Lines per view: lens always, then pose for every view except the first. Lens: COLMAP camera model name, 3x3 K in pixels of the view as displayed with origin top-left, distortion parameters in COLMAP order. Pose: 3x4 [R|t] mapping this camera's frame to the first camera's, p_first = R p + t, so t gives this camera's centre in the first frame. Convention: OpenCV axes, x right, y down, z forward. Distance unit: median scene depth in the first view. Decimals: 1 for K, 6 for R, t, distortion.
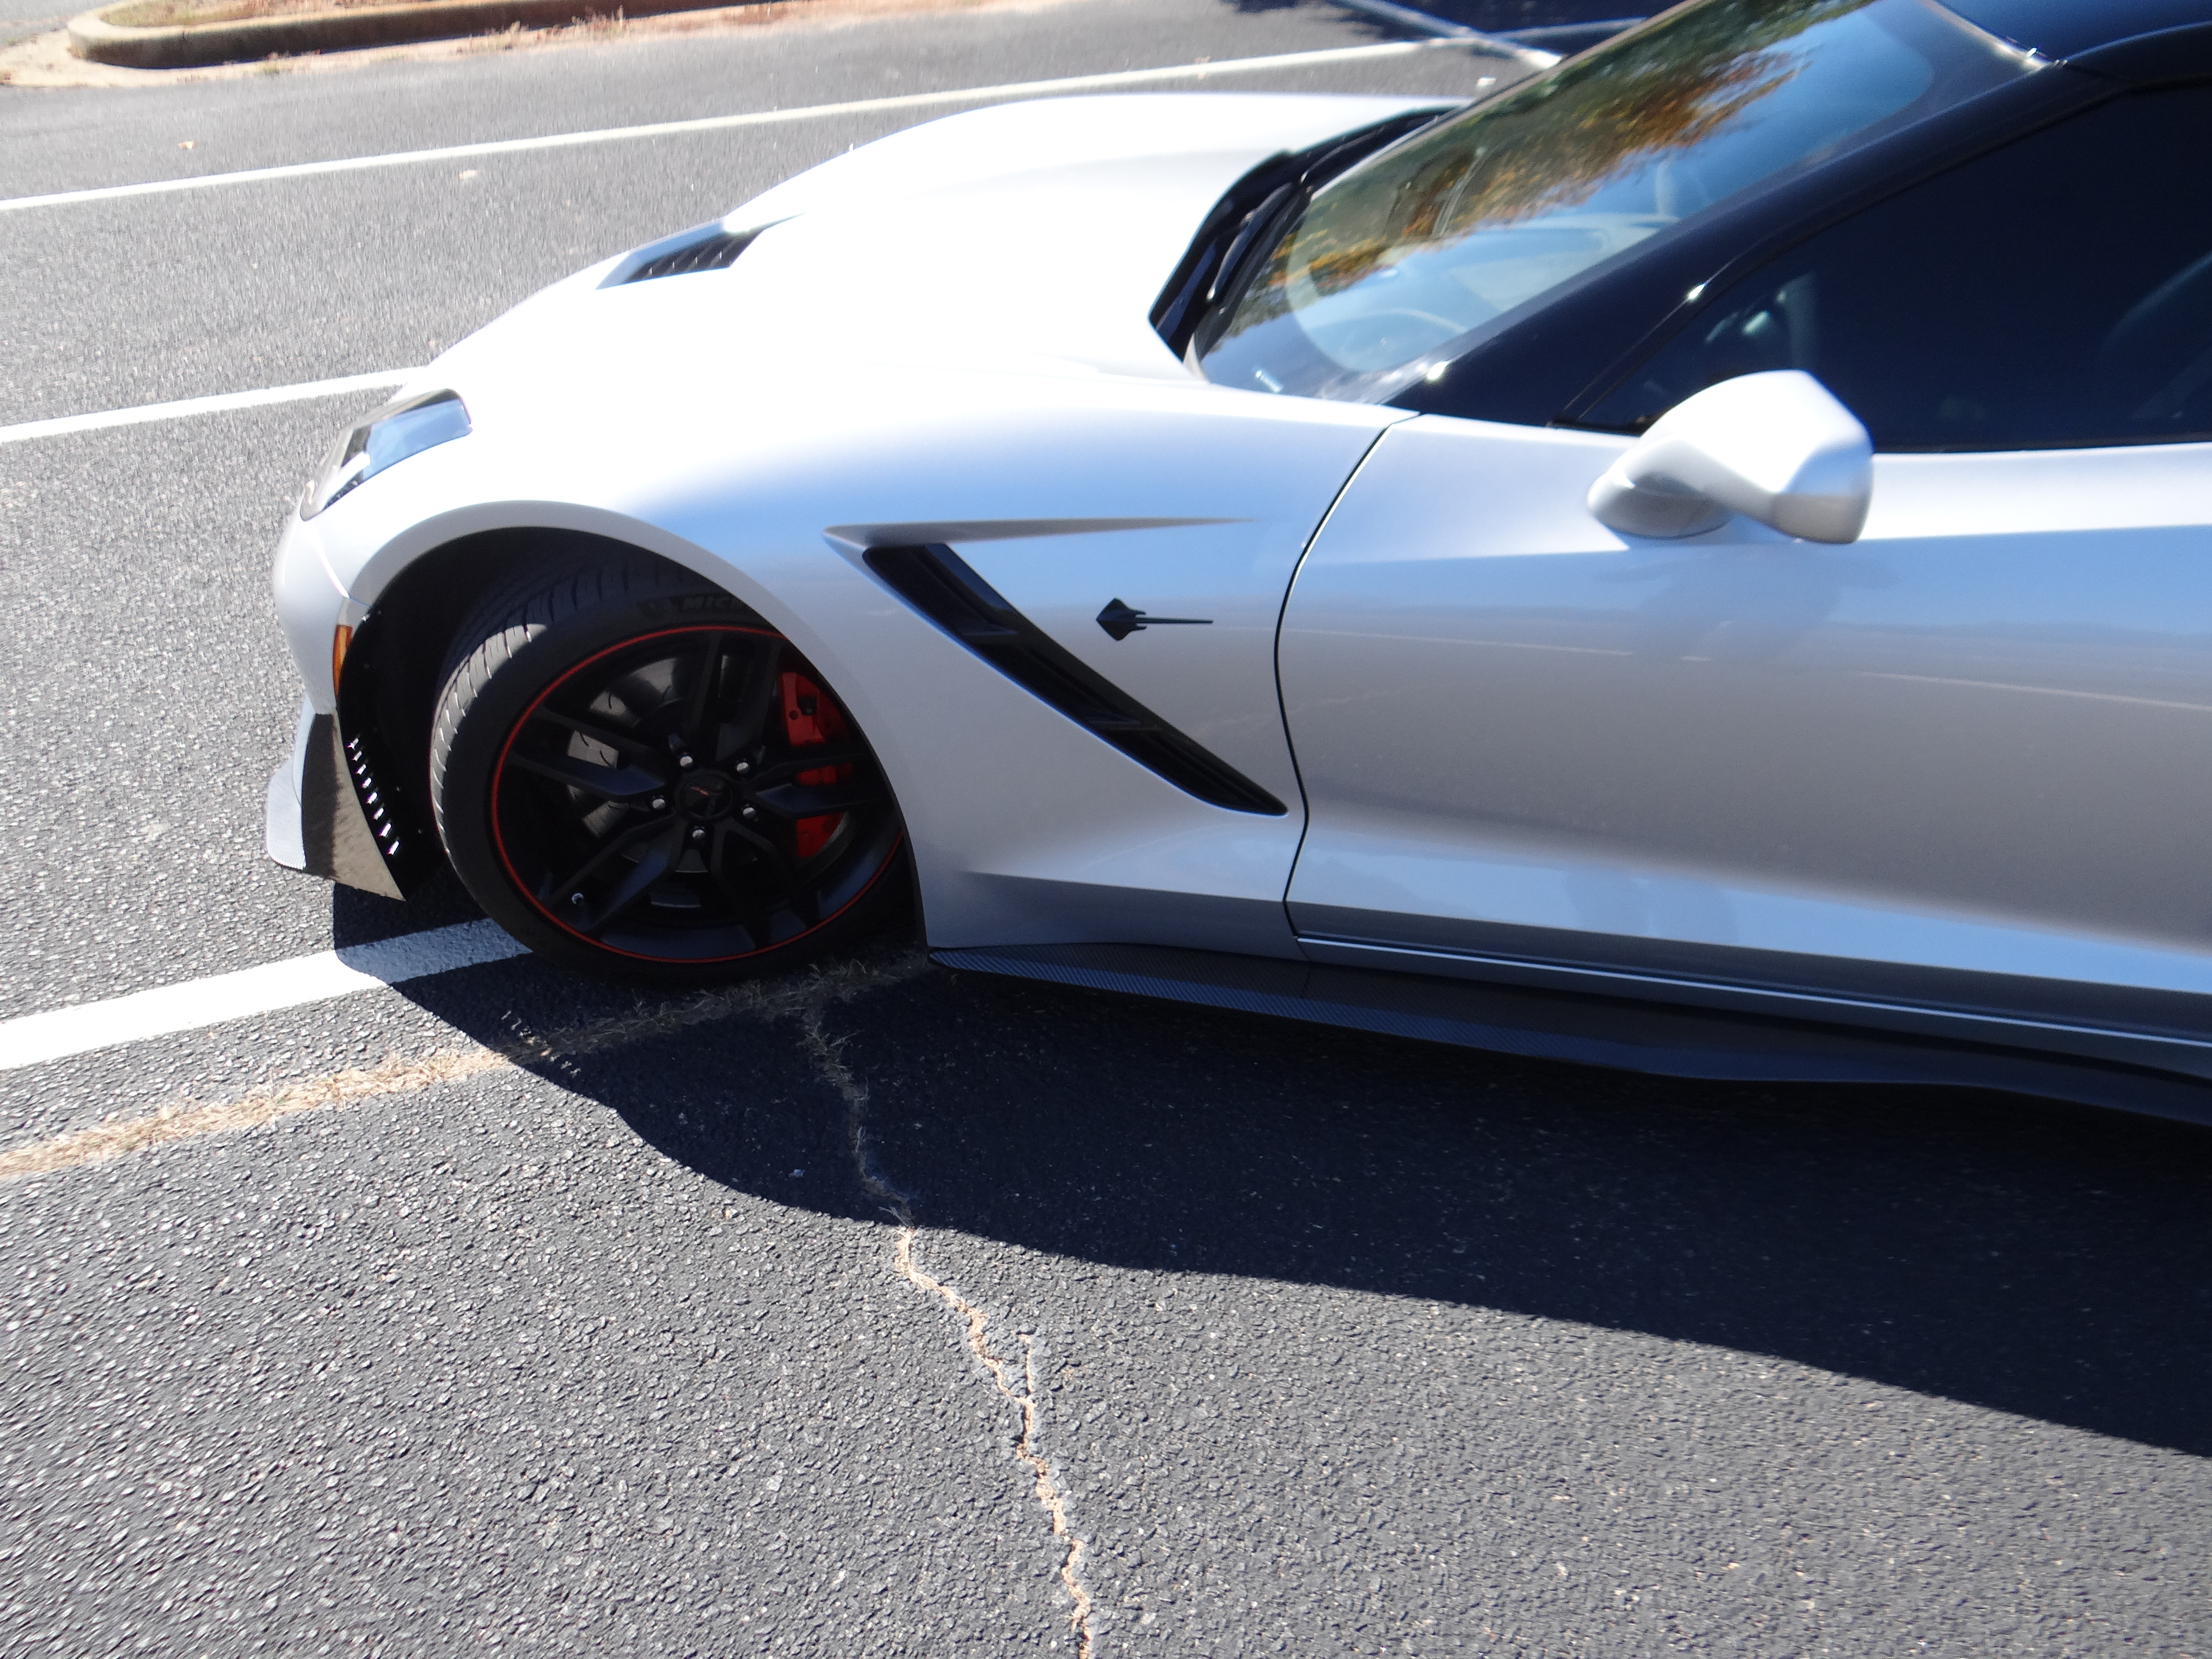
lens RADIAL K [[1753.5, 0, 1113.9], [0, 1753.5, 823.1], [0, 0, 1]] dist [0.001648, 0.002606]
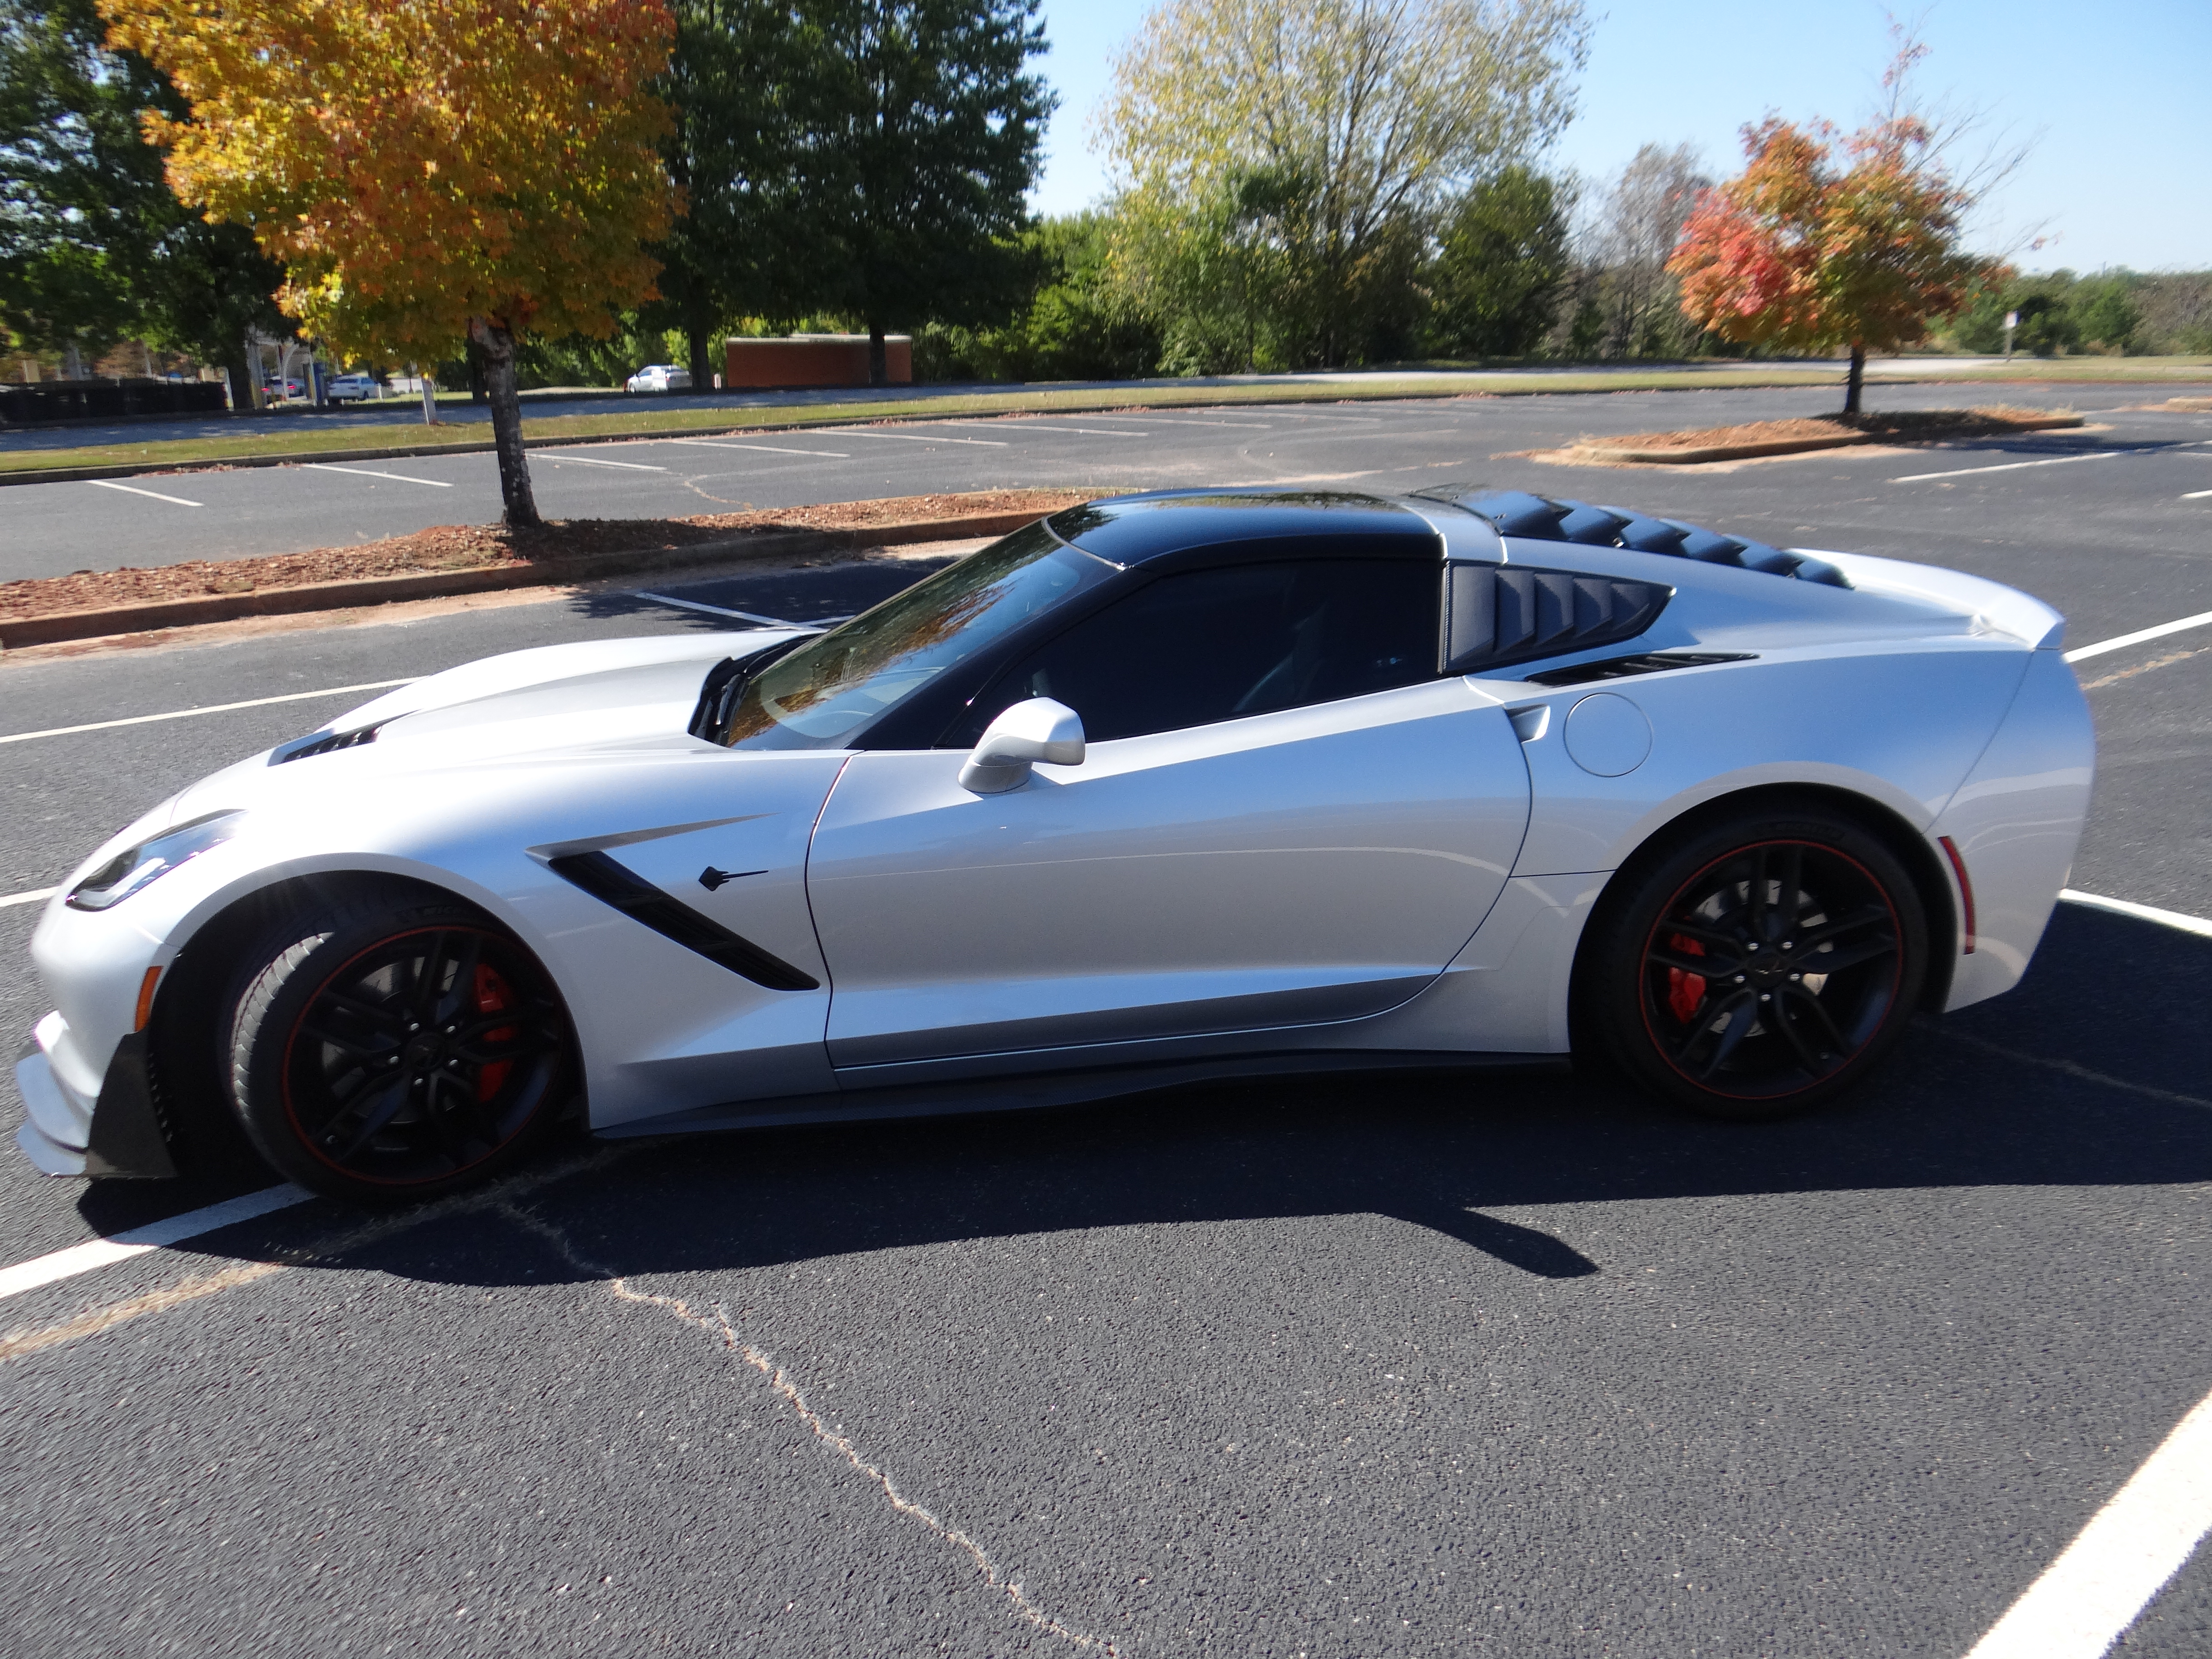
lens RADIAL K [[1753.5, 0, 1109.1], [0, 1753.5, 826.8], [0, 0, 1]] dist [0.001648, 0.002606]
pose [[0.925714, -0.086057, 0.368303, -0.232191], [0.198417, 0.939513, -0.279189, 0.345489], [-0.321999, 0.331527, 0.886796, -0.595248]]
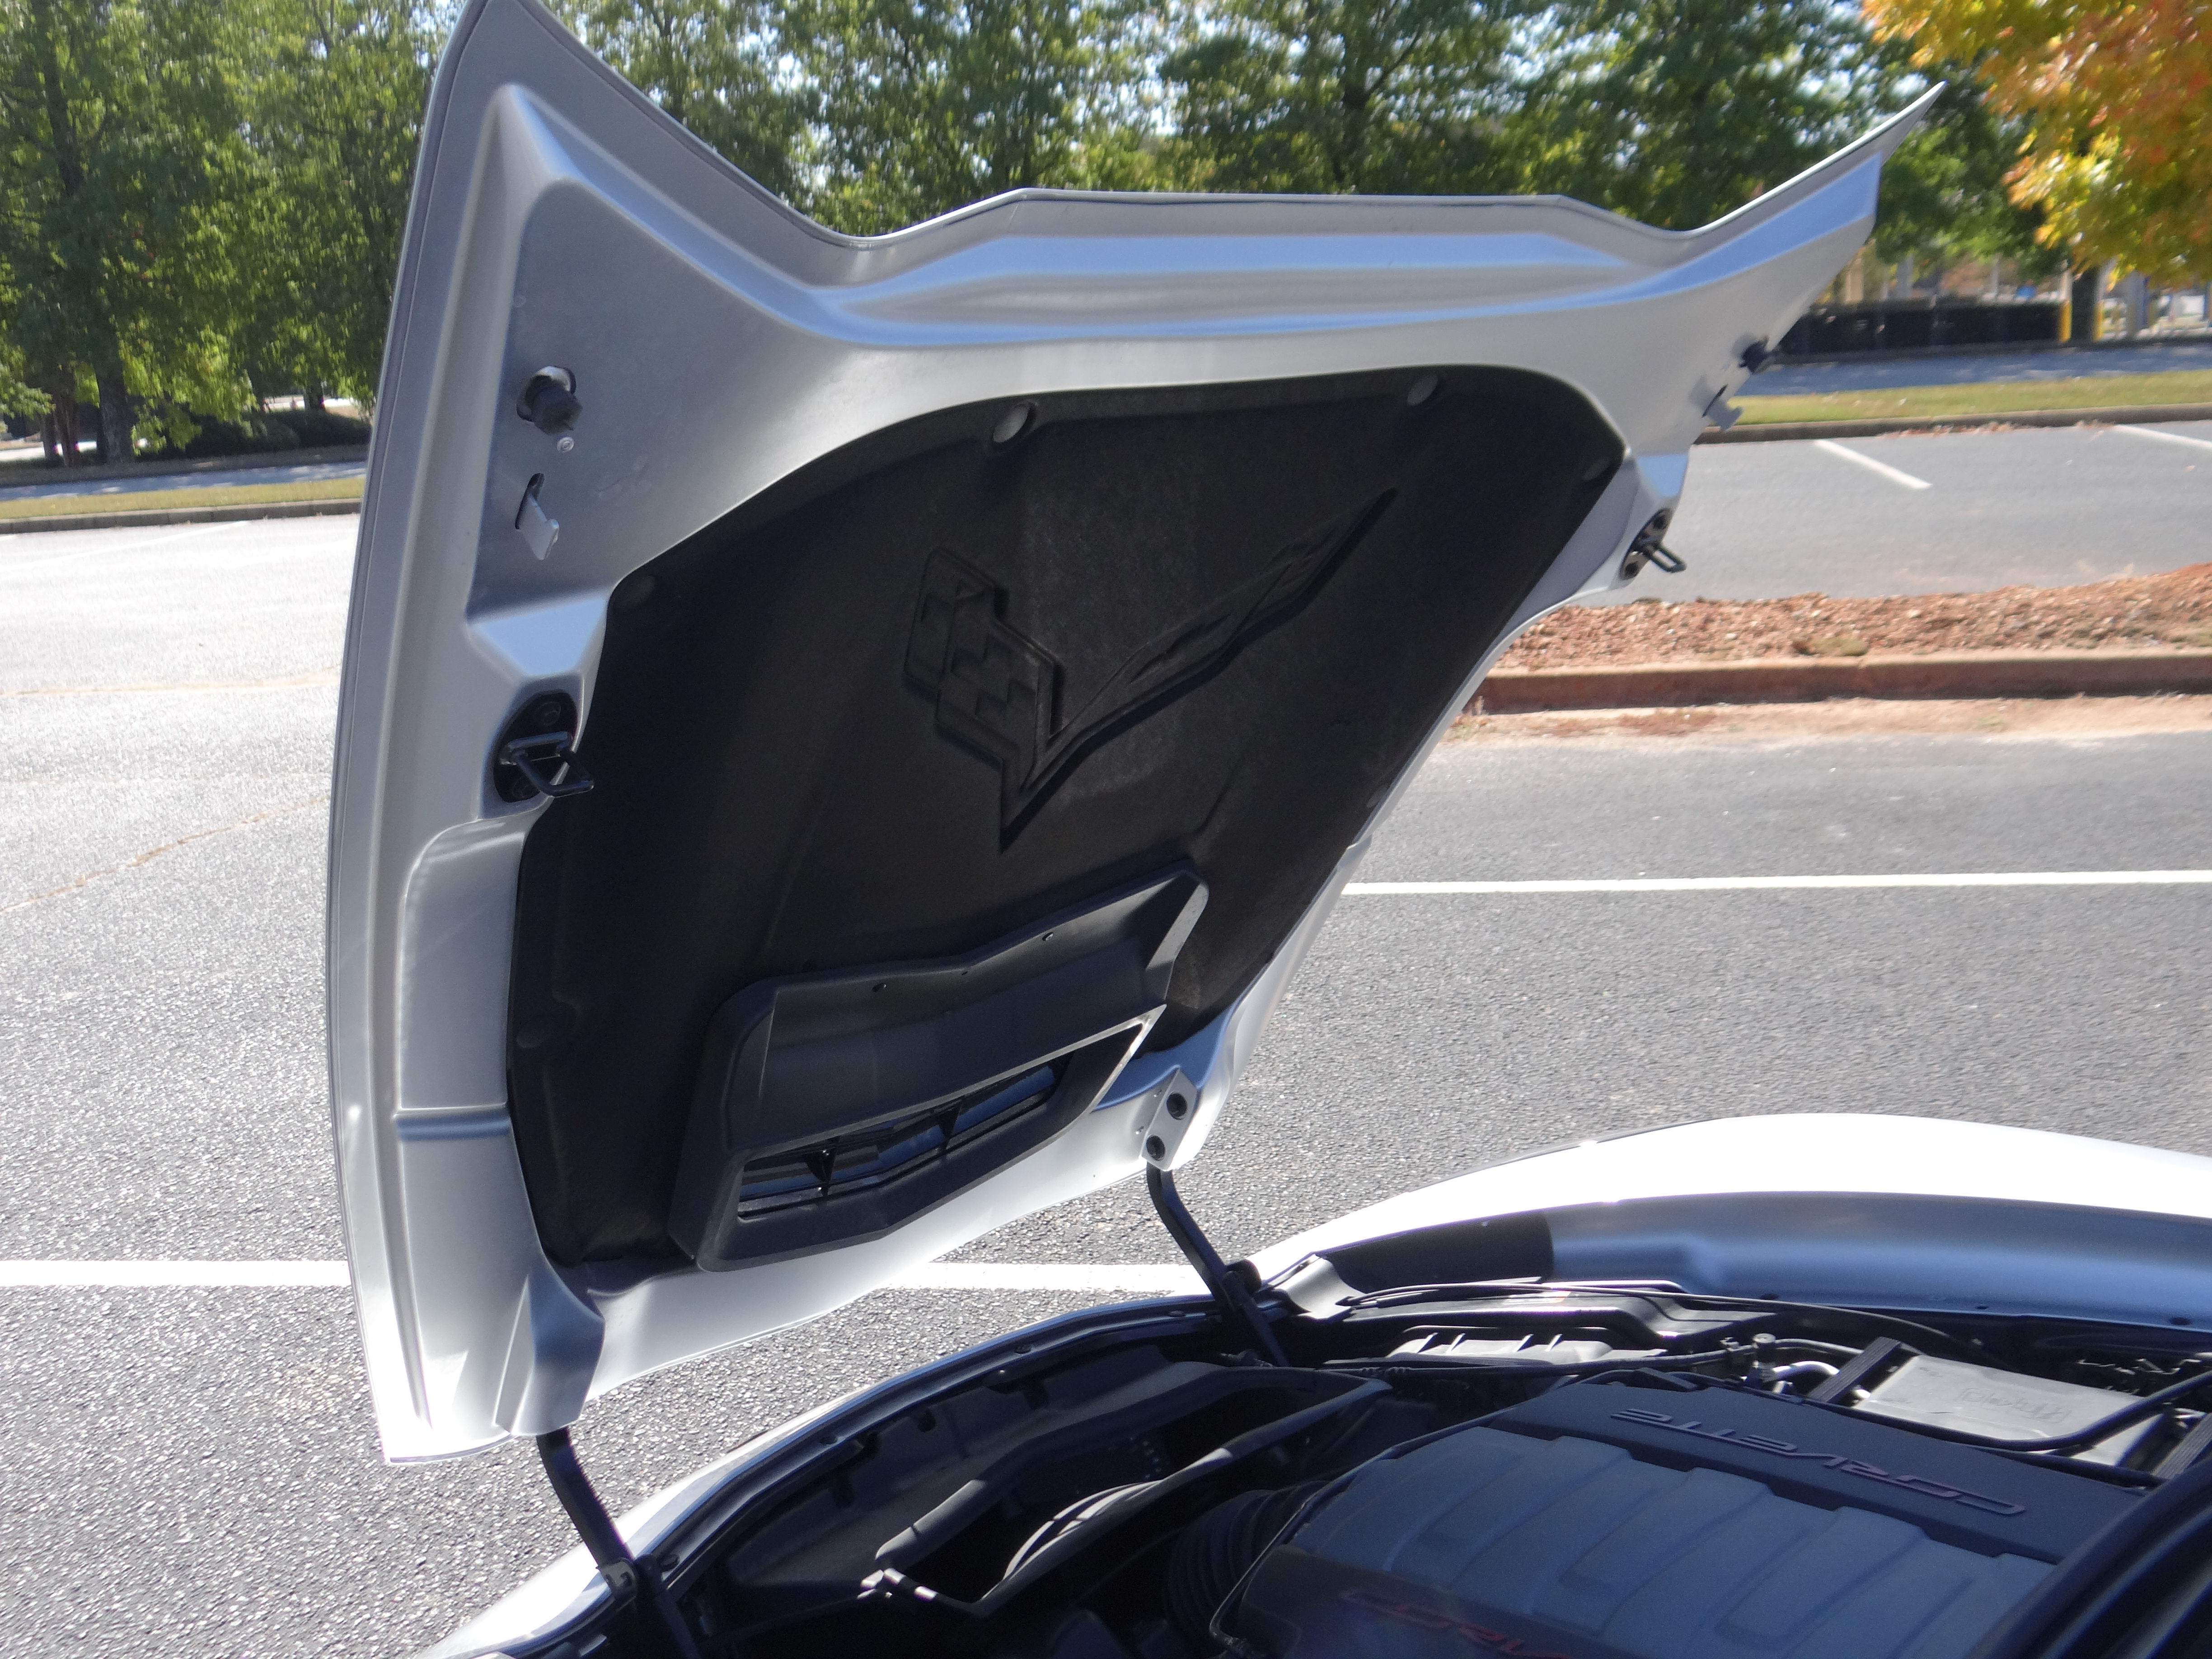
lens RADIAL K [[2389.9, 0, 1110.2], [0, 2389.9, 836.2], [0, 0, 1]] dist [-0.001754, 0.000000]
pose [[0.896701, 0.094225, -0.432491, 0.067399], [-0.235726, 0.928654, -0.286419, -0.365033], [0.374647, 0.358781, 0.854936, 0.443966]]
